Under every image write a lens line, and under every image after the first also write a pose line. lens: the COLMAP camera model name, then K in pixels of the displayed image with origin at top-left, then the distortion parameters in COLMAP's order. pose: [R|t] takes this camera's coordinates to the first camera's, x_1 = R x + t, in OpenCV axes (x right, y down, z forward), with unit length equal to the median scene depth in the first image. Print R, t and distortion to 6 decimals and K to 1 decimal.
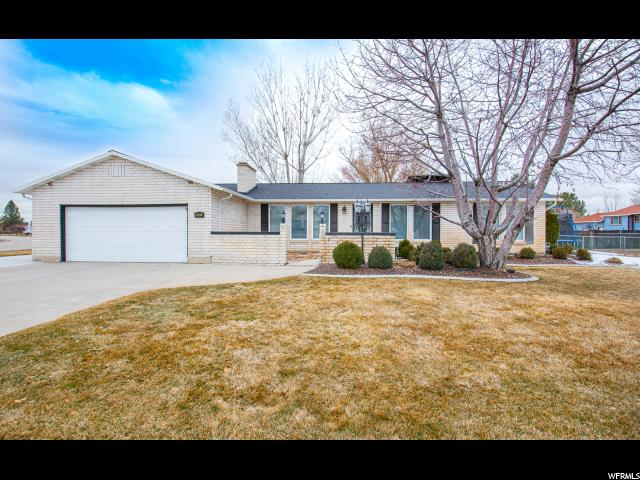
lens RADIAL K [[299.6, 0, 320.0], [0, 299.6, 240.0], [0, 0, 1]] dist [-0.001597, -0.000238]
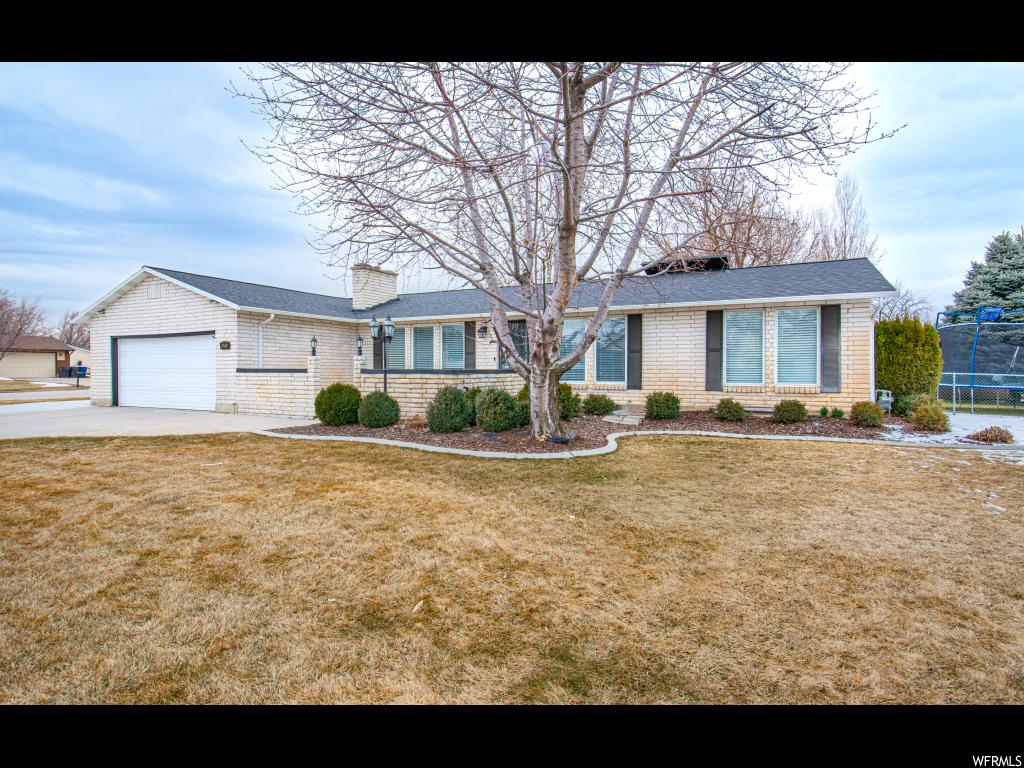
lens RADIAL K [[512.2, 0, 512.0], [0, 512.2, 384.0], [0, 0, 1]] dist [0.000603, 0.000113]
pose [[0.930559, 0.006975, -0.366076, 0.668665], [-0.007158, 0.999974, 0.000859, 0.003329], [0.366073, 0.001821, 0.930584, 0.097251]]
